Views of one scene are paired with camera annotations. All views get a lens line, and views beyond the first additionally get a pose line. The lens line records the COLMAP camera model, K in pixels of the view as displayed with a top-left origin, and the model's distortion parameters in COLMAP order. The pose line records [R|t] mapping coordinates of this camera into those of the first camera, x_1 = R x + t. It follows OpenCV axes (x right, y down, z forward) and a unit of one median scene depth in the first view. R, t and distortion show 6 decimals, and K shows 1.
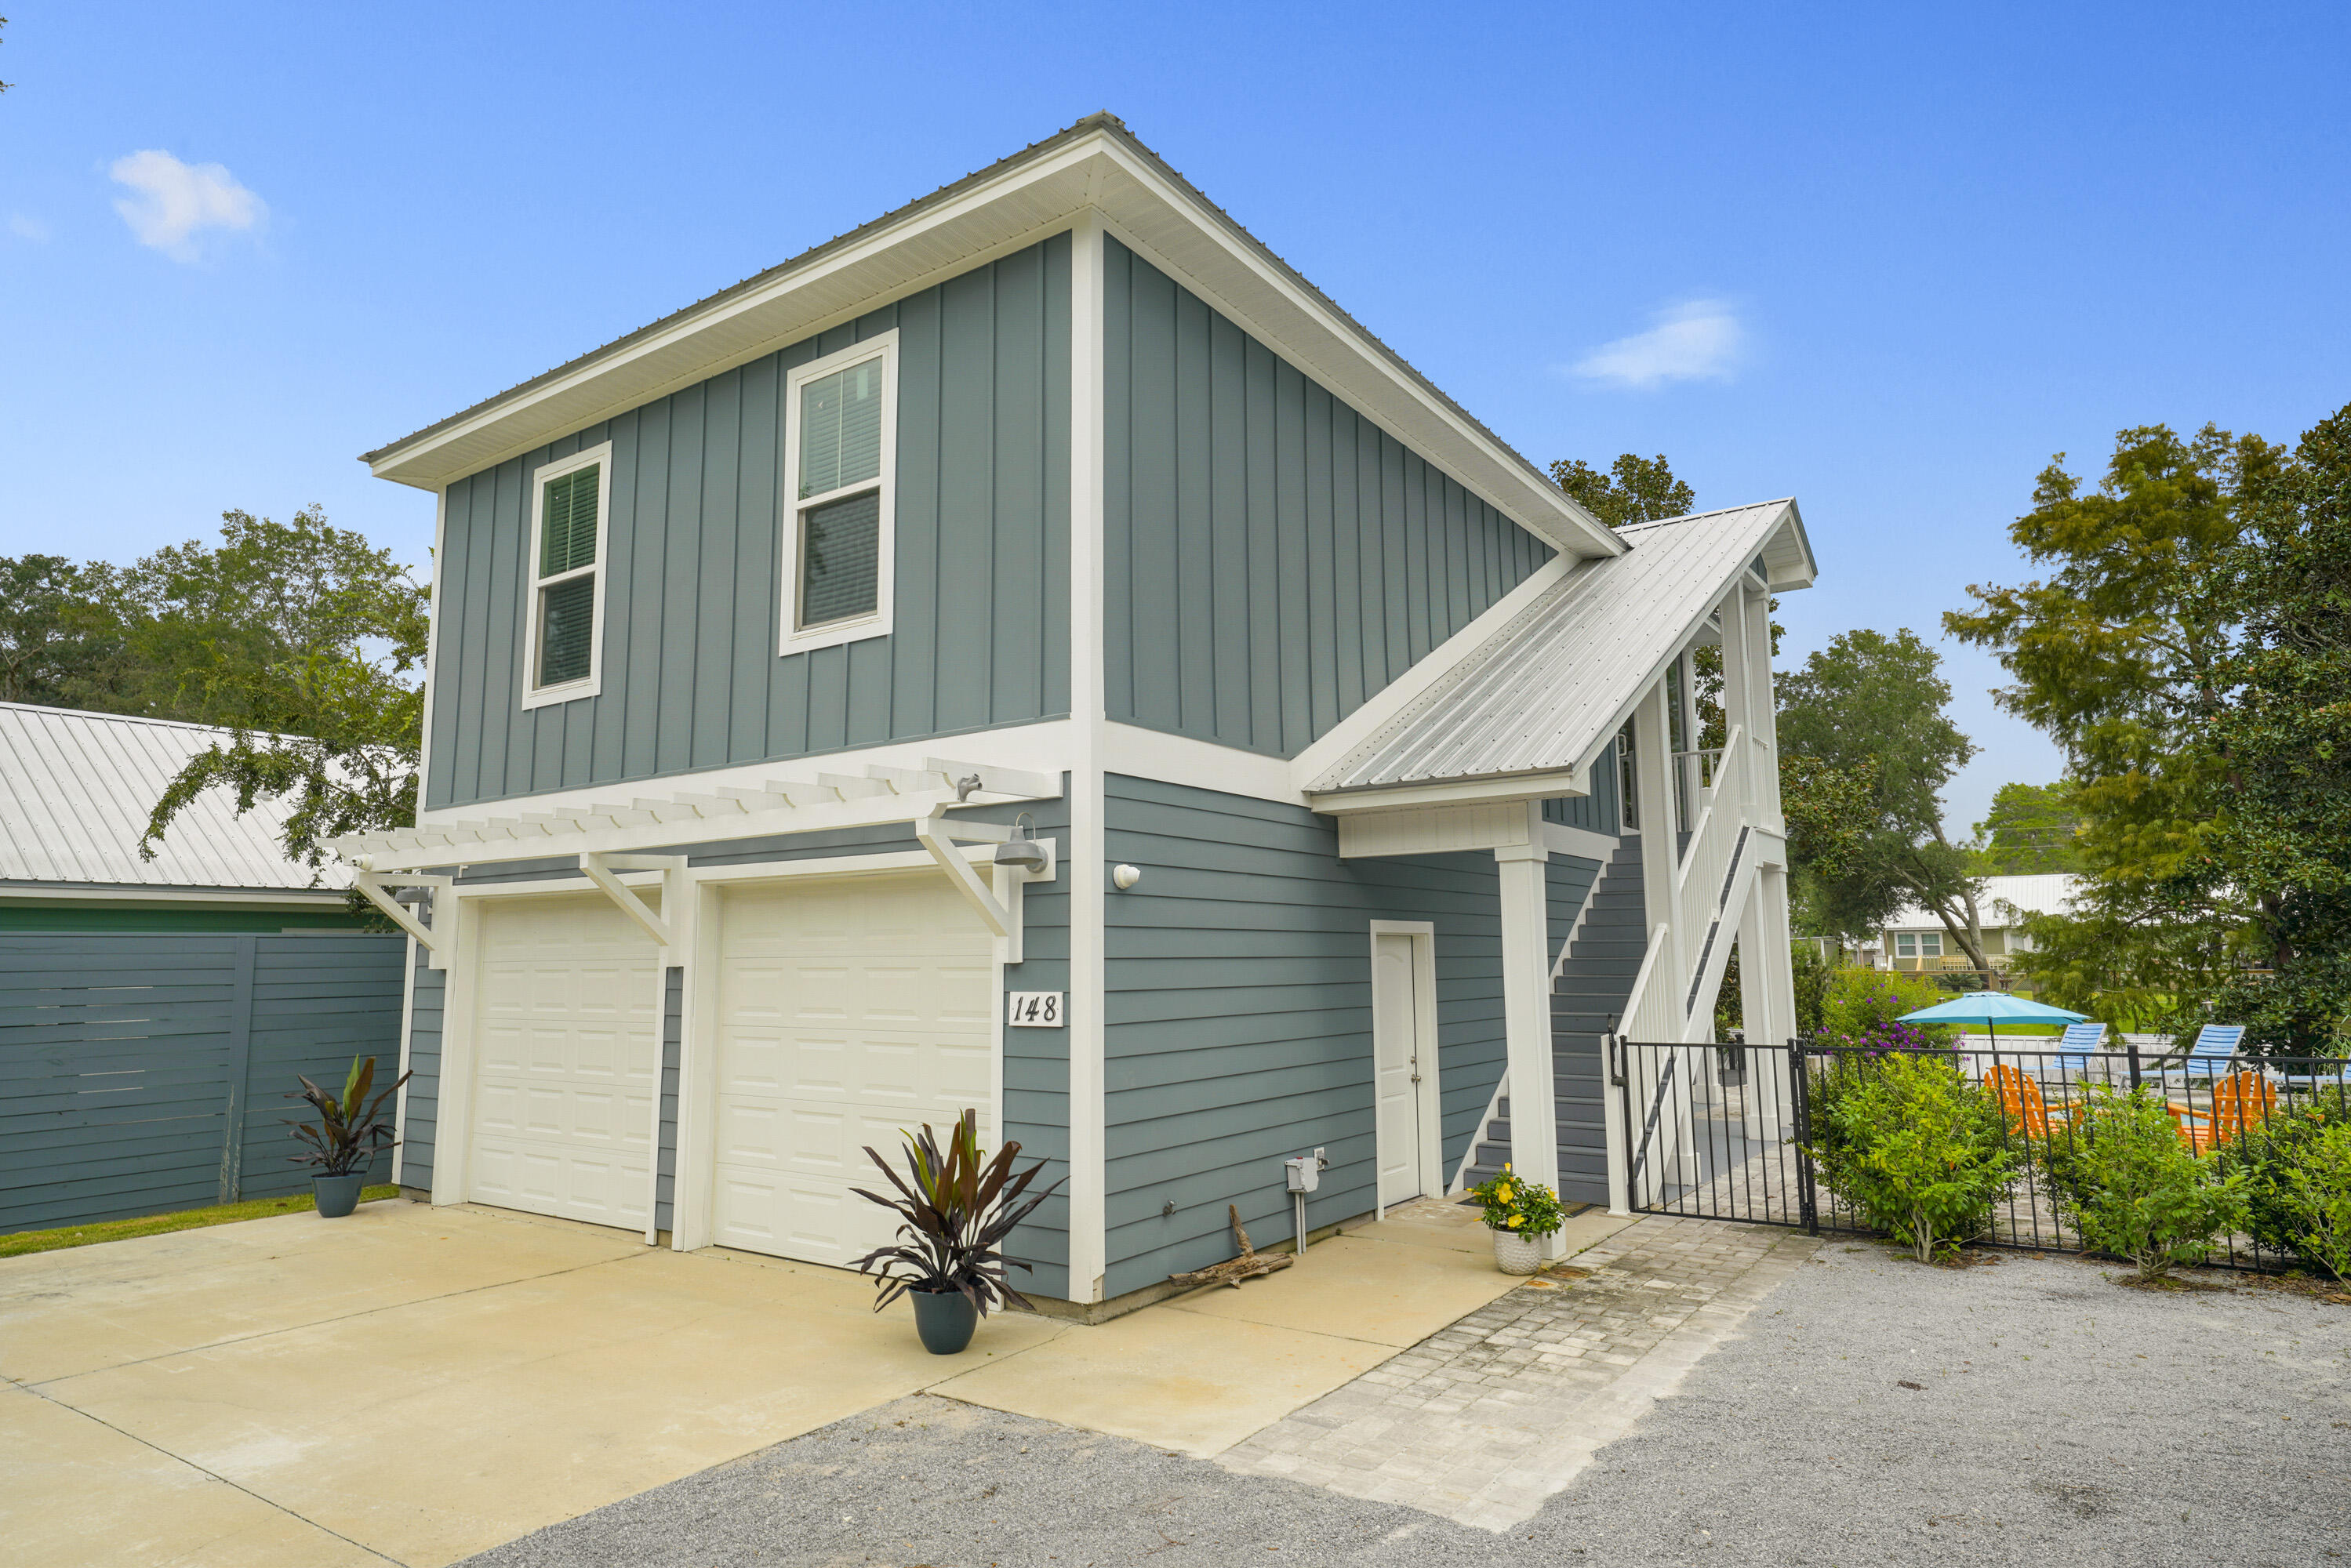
lens RADIAL K [[1358.3, 0, 1174.1], [0, 1358.3, 782.0], [0, 0, 1]] dist [0.020100, 0.000948]
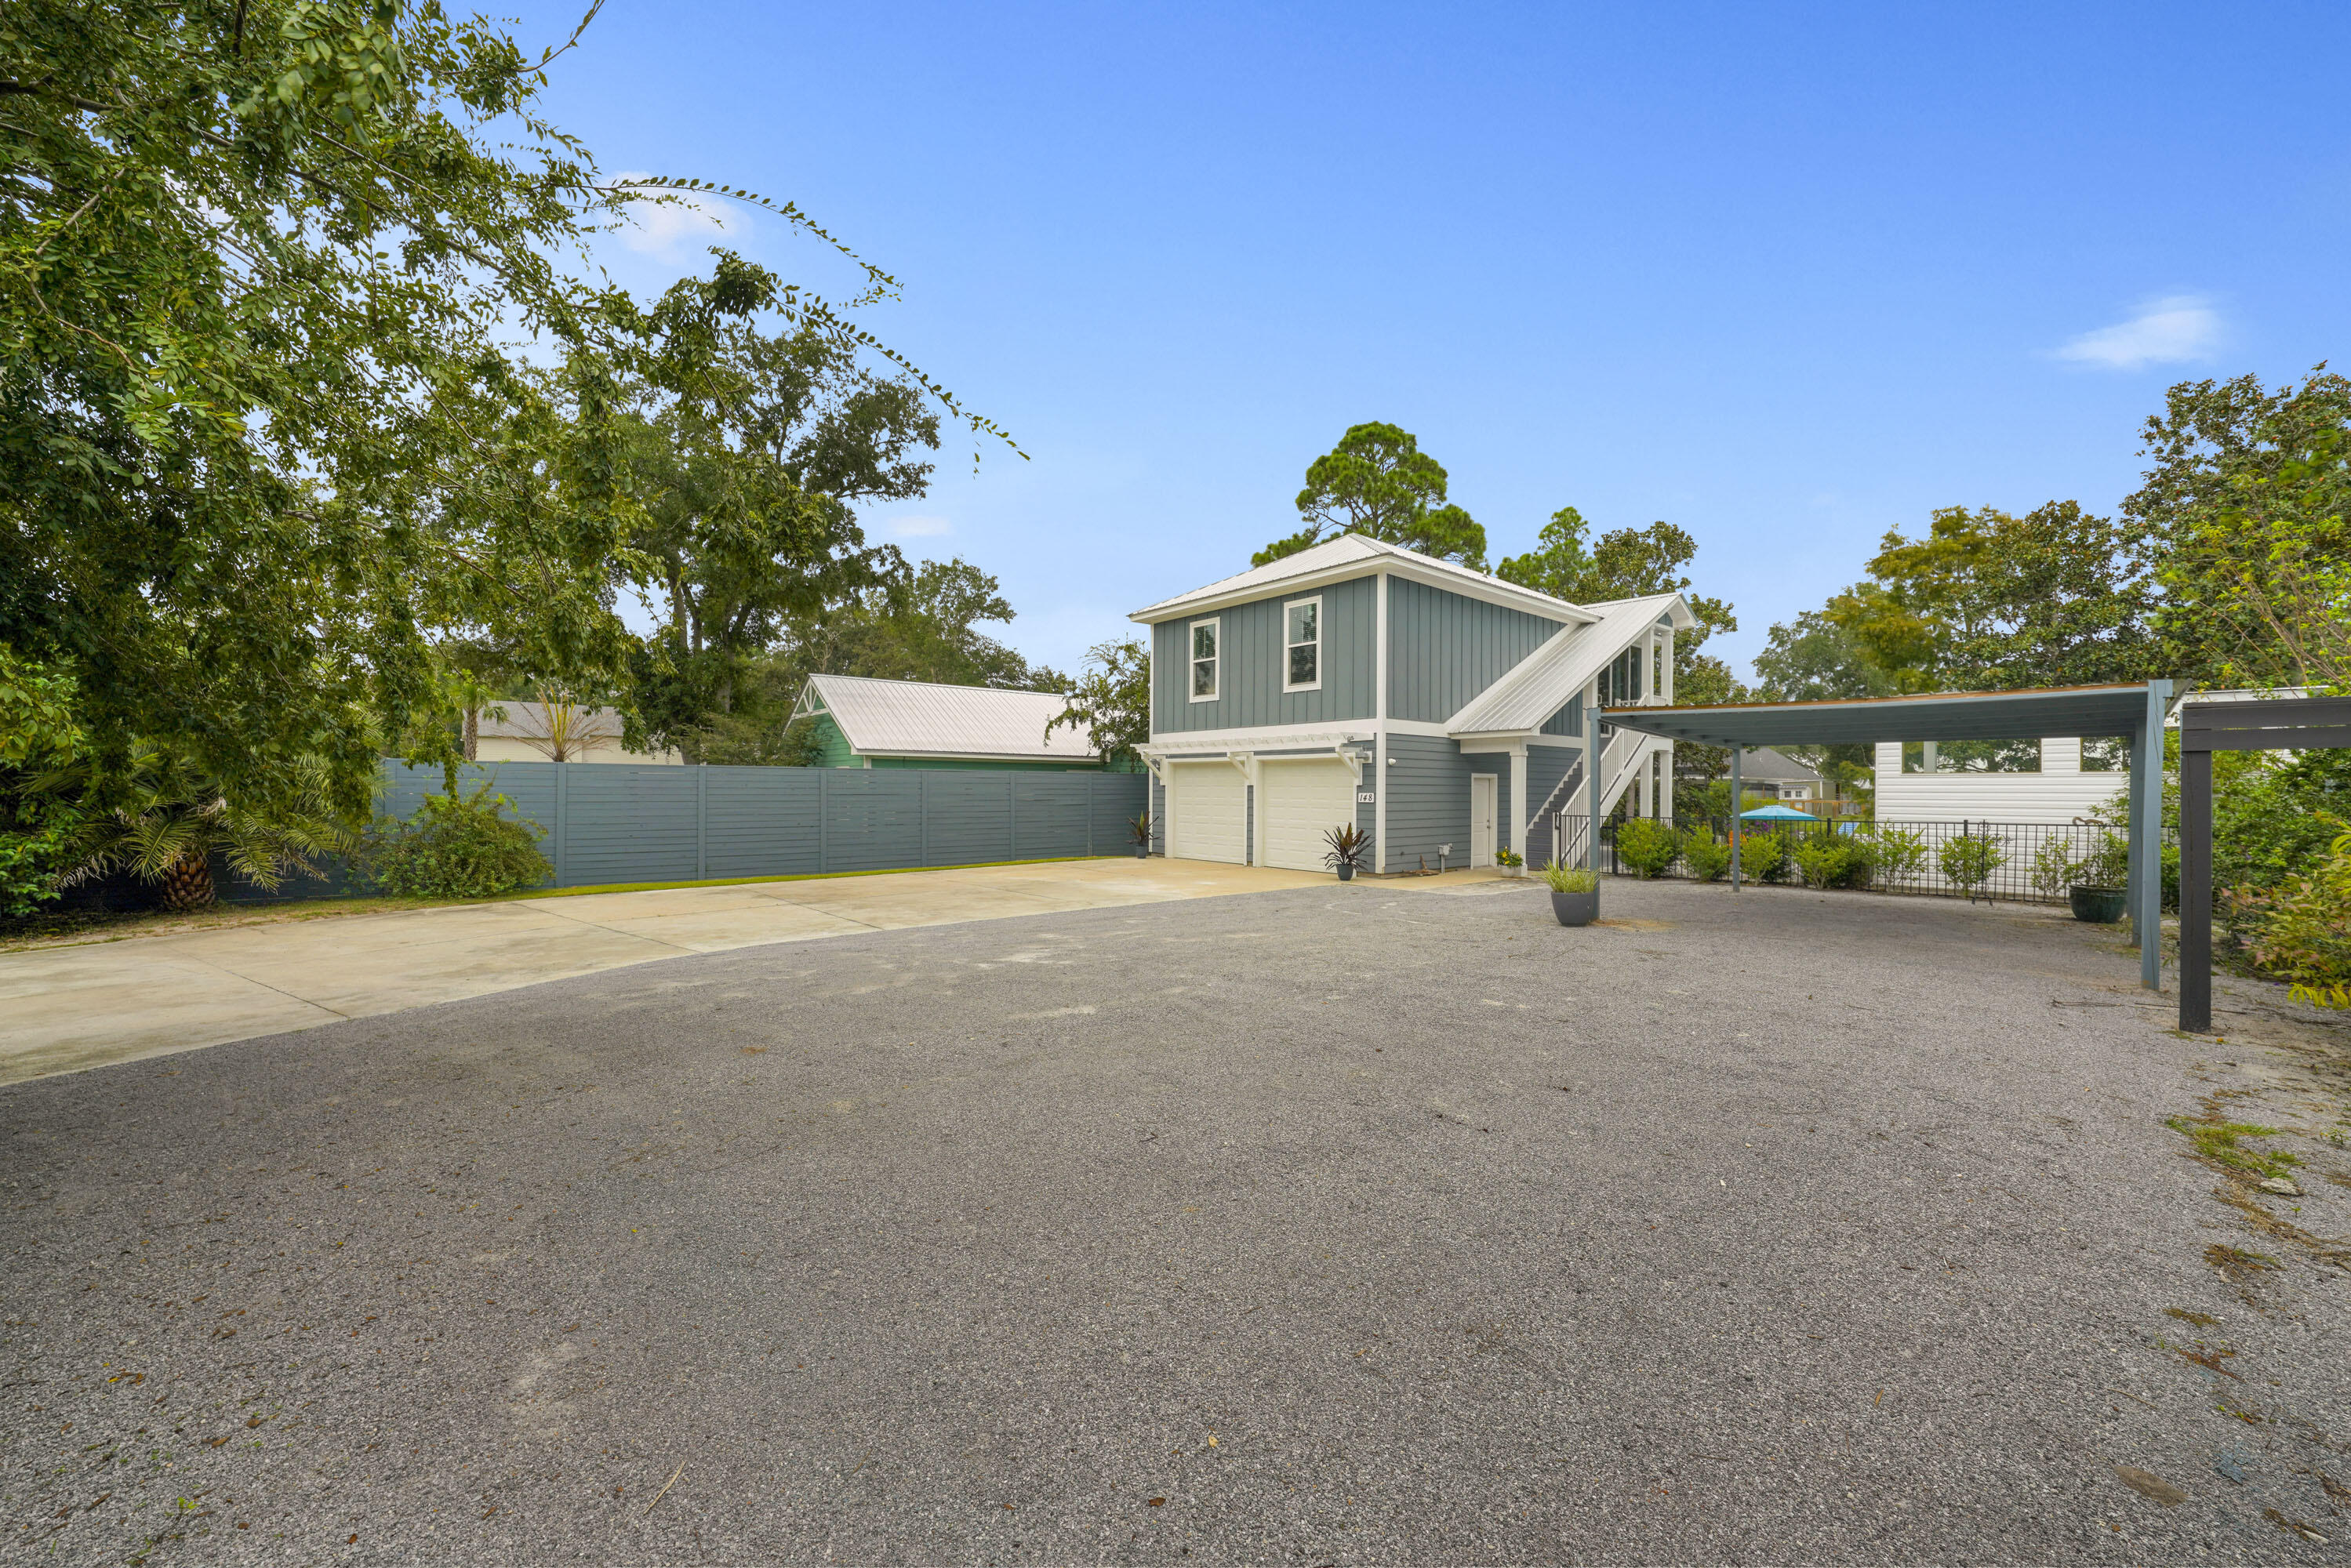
lens RADIAL K [[853.1, 0, 1182.0], [0, 853.1, 791.0], [0, 0, 1]] dist [-0.013424, 0.001863]
pose [[0.967976, 0.015509, -0.250565, -0.005186], [0.018218, 0.991119, 0.131725, -0.141699], [0.250383, -0.132072, 0.959096, -1.155196]]
